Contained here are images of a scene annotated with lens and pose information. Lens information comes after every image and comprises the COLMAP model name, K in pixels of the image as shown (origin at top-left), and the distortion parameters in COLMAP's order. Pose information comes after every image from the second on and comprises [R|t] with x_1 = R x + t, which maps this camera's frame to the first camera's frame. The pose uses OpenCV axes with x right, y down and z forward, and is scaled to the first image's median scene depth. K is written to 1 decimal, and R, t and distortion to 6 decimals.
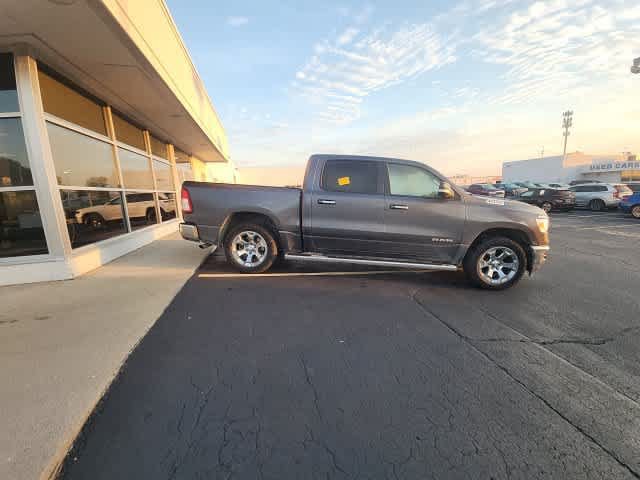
lens RADIAL K [[256.8, 0, 320.0], [0, 256.8, 240.0], [0, 0, 1]] dist [0.021924, -0.014847]
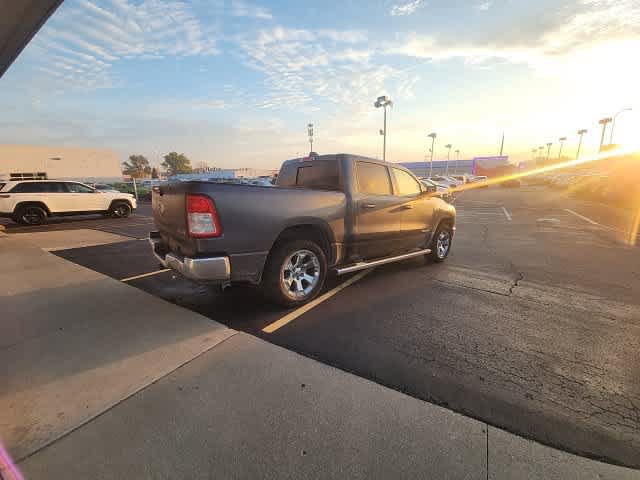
lens RADIAL K [[256.8, 0, 320.0], [0, 256.8, 240.0], [0, 0, 1]] dist [0.021924, -0.014847]
pose [[0.716551, -0.144398, 0.682426, -0.741375], [0.122313, 0.989191, 0.080879, -0.116791], [-0.686728, 0.025516, 0.726467, 0.414804]]
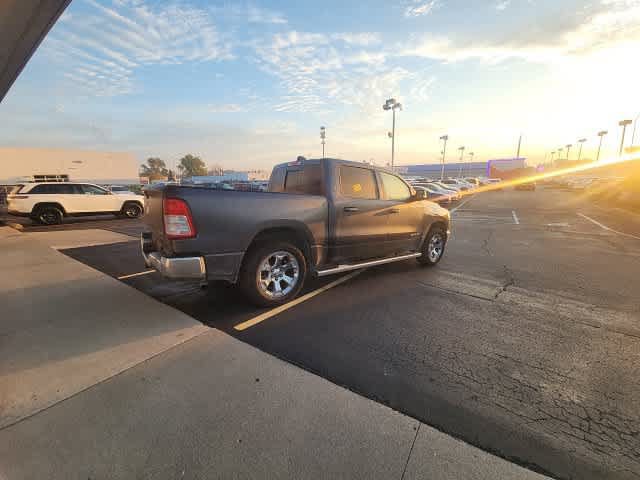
lens RADIAL K [[256.8, 0, 320.0], [0, 256.8, 240.0], [0, 0, 1]] dist [0.021924, -0.014847]
pose [[0.746902, -0.129628, 0.652177, -0.682715], [0.113197, 0.991284, 0.067392, -0.106920], [-0.655228, 0.023489, 0.755066, 0.329806]]
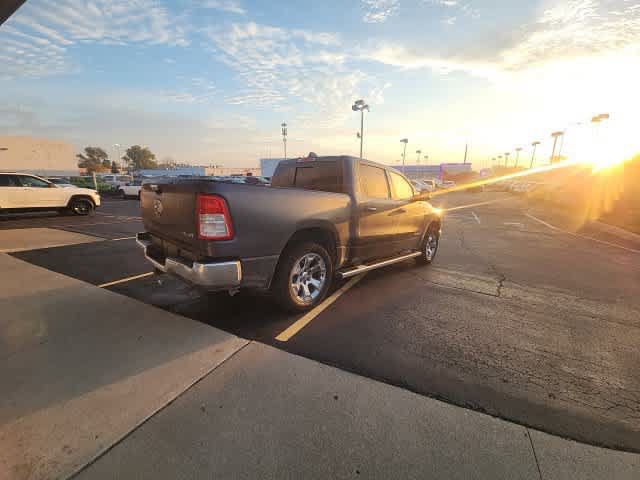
lens RADIAL K [[256.8, 0, 320.0], [0, 256.8, 240.0], [0, 0, 1]] dist [0.021924, -0.014847]
pose [[0.642666, -0.138669, 0.753492, -0.795559], [0.107311, 0.990081, 0.090683, -0.134307], [-0.758594, 0.022579, 0.651173, 0.502096]]
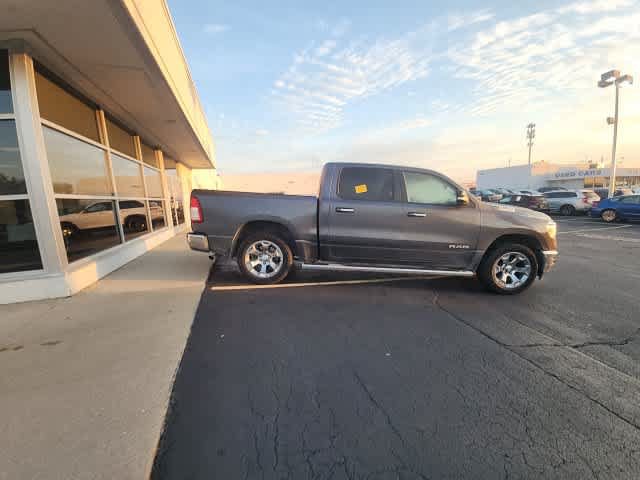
lens RADIAL K [[256.8, 0, 320.0], [0, 256.8, 240.0], [0, 0, 1]] dist [0.021924, -0.014847]
pose [[0.997375, -0.015042, 0.070825, -0.134129], [0.016942, 0.999511, -0.026299, -0.007535], [-0.070395, 0.027430, 0.997142, 0.026651]]
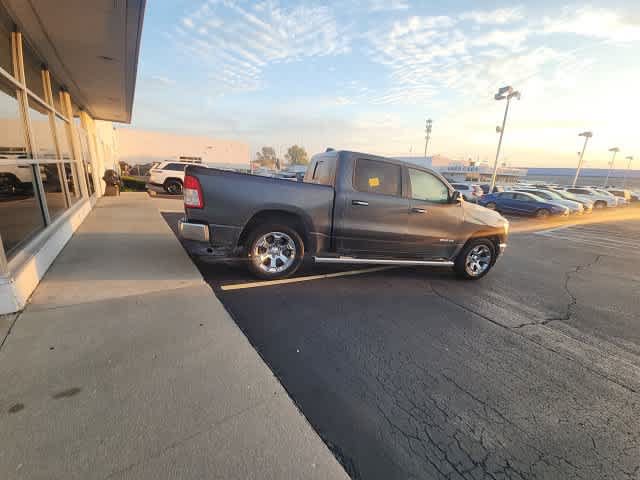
lens RADIAL K [[255.9, 0, 319.5], [0, 255.9, 243.2], [0, 0, 1]] dist [0.002752, -0.000296]
pose [[0.928286, -0.016488, 0.371501, -0.460274], [-0.017358, 0.996007, 0.087577, -0.075242], [-0.371461, -0.087745, 0.924293, 0.145303]]
